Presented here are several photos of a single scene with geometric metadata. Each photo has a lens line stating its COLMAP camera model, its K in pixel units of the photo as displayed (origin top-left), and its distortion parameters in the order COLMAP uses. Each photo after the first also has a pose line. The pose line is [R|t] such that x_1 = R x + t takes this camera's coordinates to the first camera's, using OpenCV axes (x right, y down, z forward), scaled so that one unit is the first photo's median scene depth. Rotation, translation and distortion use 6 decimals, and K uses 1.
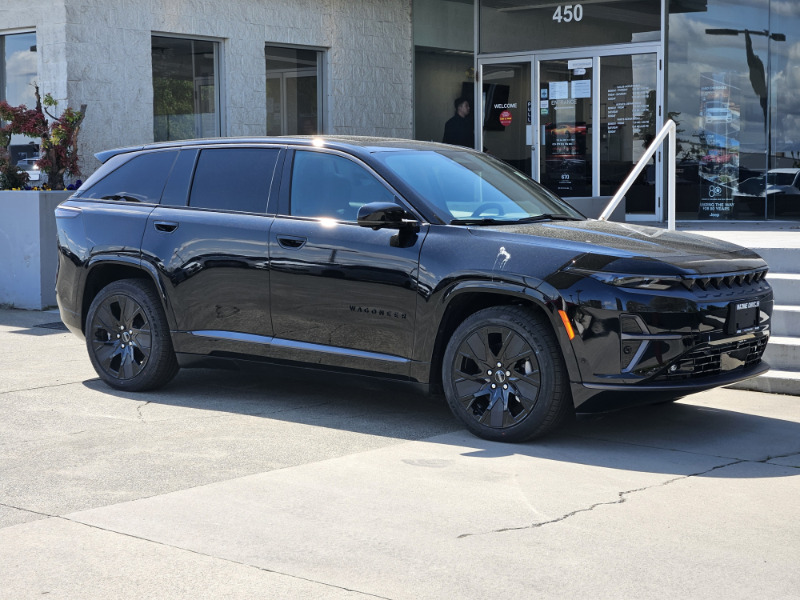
lens RADIAL K [[1557.3, 0, 392.3], [0, 1557.3, 299.4], [0, 0, 1]] dist [0.100395, 0.000000]
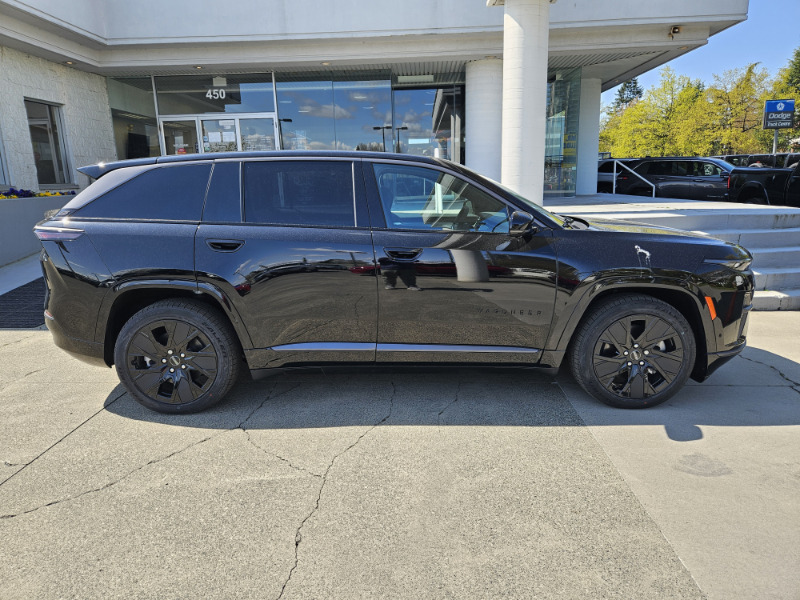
lens RADIAL K [[542.1, 0, 395.4], [0, 542.1, 295.0], [0, 0, 1]] dist [0.052372, -0.043768]
pose [[0.789064, -0.143801, 0.597244, -0.142194], [0.068492, 0.986748, 0.147095, -0.031126], [-0.610481, -0.075161, 0.788456, 0.356939]]
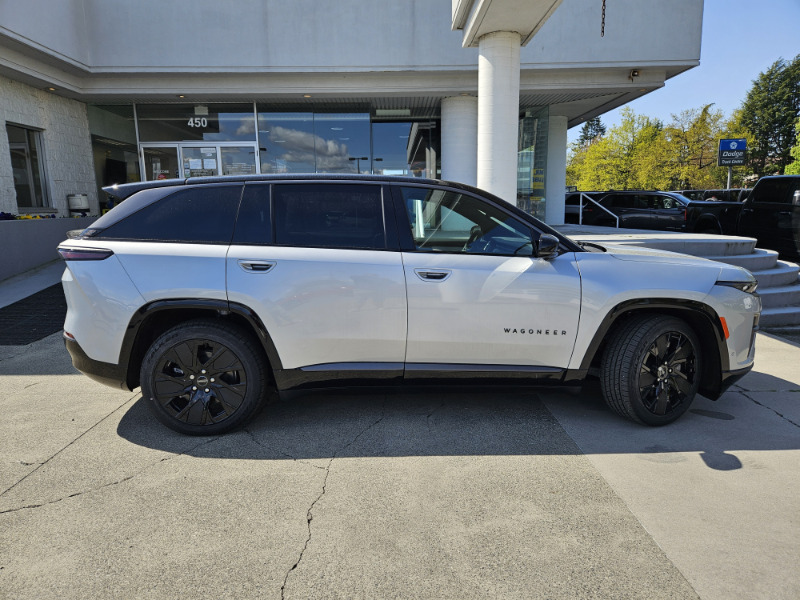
lens RADIAL K [[542.1, 0, 398.1], [0, 542.1, 302.1], [0, 0, 1]] dist [0.052372, -0.043768]
pose [[0.754549, -0.116723, 0.645780, -0.158372], [0.059681, 0.992182, 0.109601, -0.027852], [-0.653524, -0.044159, 0.755617, 0.348065]]
